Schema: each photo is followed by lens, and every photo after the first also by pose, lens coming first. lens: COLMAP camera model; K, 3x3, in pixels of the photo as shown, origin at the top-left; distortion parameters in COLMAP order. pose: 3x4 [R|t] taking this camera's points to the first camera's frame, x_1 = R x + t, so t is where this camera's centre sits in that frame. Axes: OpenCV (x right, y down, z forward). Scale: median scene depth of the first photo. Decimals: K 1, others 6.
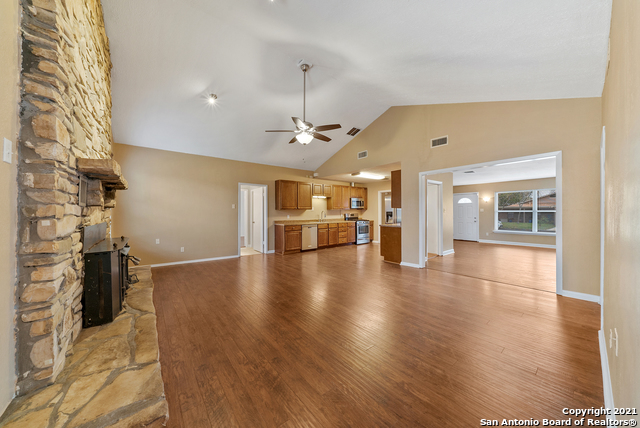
lens RADIAL K [[217.4, 0, 320.9], [0, 217.4, 212.7], [0, 0, 1]] dist [-0.008493, -0.000168]
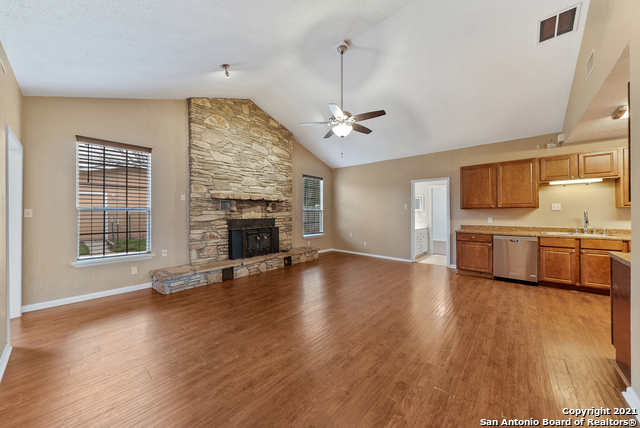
lens RADIAL K [[230.5, 0, 319.1], [0, 230.5, 211.3], [0, 0, 1]] dist [-0.002523, -0.000222]
pose [[0.173849, -0.000445, -0.984772, 0.421826], [-0.002278, 0.999997, -0.000854, -0.005356], [0.984770, 0.002391, 0.173848, 0.377319]]
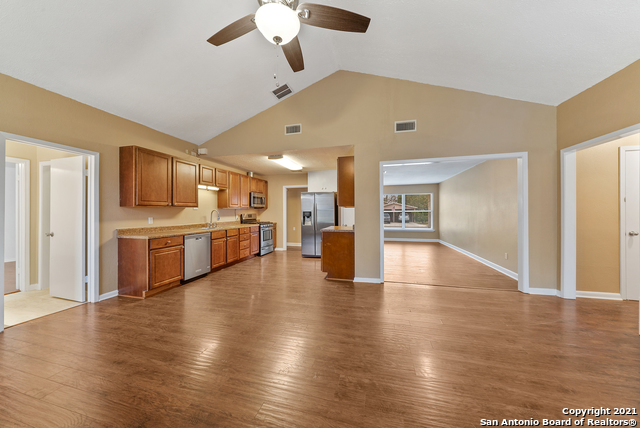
lens RADIAL K [[217.4, 0, 317.6], [0, 217.4, 211.8], [0, 0, 1]] dist [-0.008493, -0.000168]
pose [[0.809915, 0.002778, 0.586540, -0.125224], [0.000524, 0.999985, -0.005459, 0.000767], [-0.586547, 0.004729, 0.809902, 0.325274]]
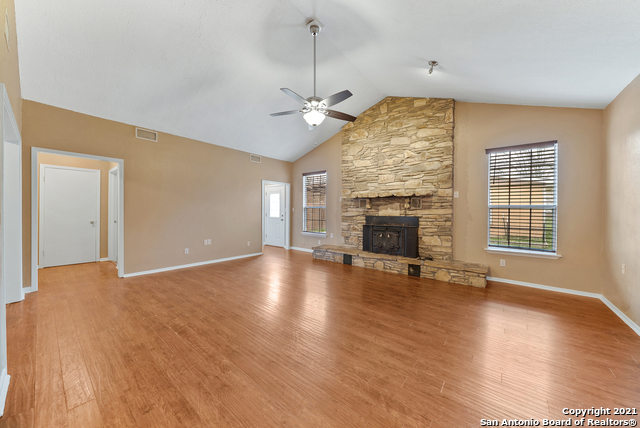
lens RADIAL K [[230.5, 0, 317.3], [0, 230.5, 211.3], [0, 0, 1]] dist [-0.002523, -0.000222]
pose [[-0.979817, -0.003381, -0.199867, 0.042190], [-0.004749, 0.999968, 0.006365, -0.000593], [0.199839, 0.007186, -0.979802, 0.935657]]
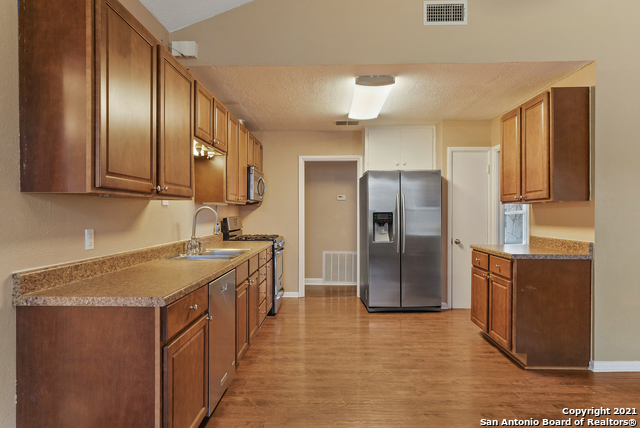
lens RADIAL K [[387.9, 0, 318.3], [0, 387.9, 216.4], [0, 0, 1]] dist [-0.002464, 0.001749]
pose [[0.651725, -0.001229, 0.758455, -0.253930], [-0.002176, 0.999992, 0.003491, 0.000236], [-0.758453, -0.003925, 0.651716, 0.656985]]
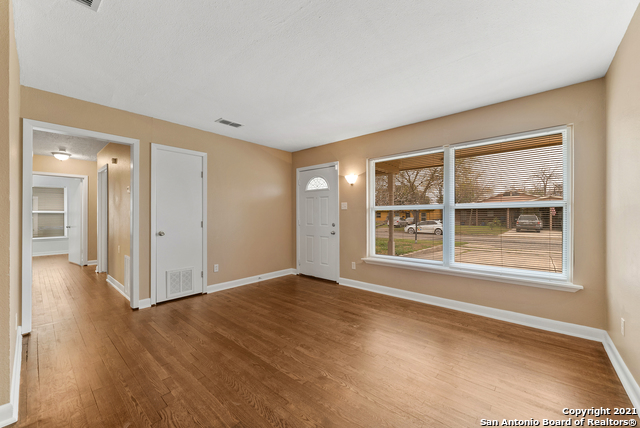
lens RADIAL K [[253.2, 0, 316.2], [0, 253.2, 214.4], [0, 0, 1]] dist [-0.011093, -0.000102]
pose [[0.983931, -0.000714, 0.178548, 0.764748], [0.001234, 0.999995, -0.002804, 0.007810], [-0.178546, 0.002979, 0.983927, 0.687280]]
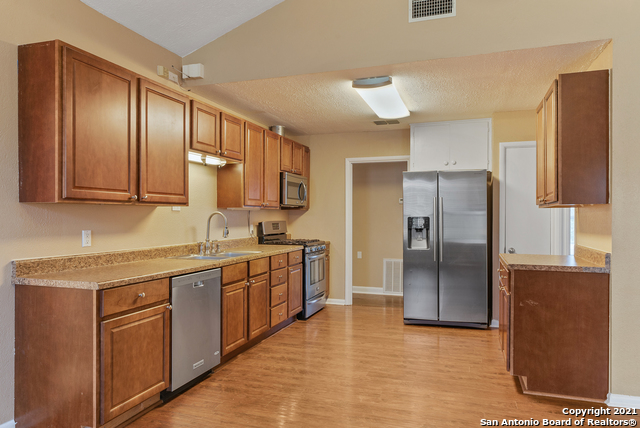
lens RADIAL K [[431.4, 0, 319.8], [0, 431.4, 219.2], [0, 0, 1]] dist [-0.000351, -0.003589]
pose [[0.844217, 0.004143, 0.535986, -0.177717], [-0.005092, 0.999987, 0.000291, -0.000584], [-0.535978, -0.002975, 0.844227, 0.512985]]
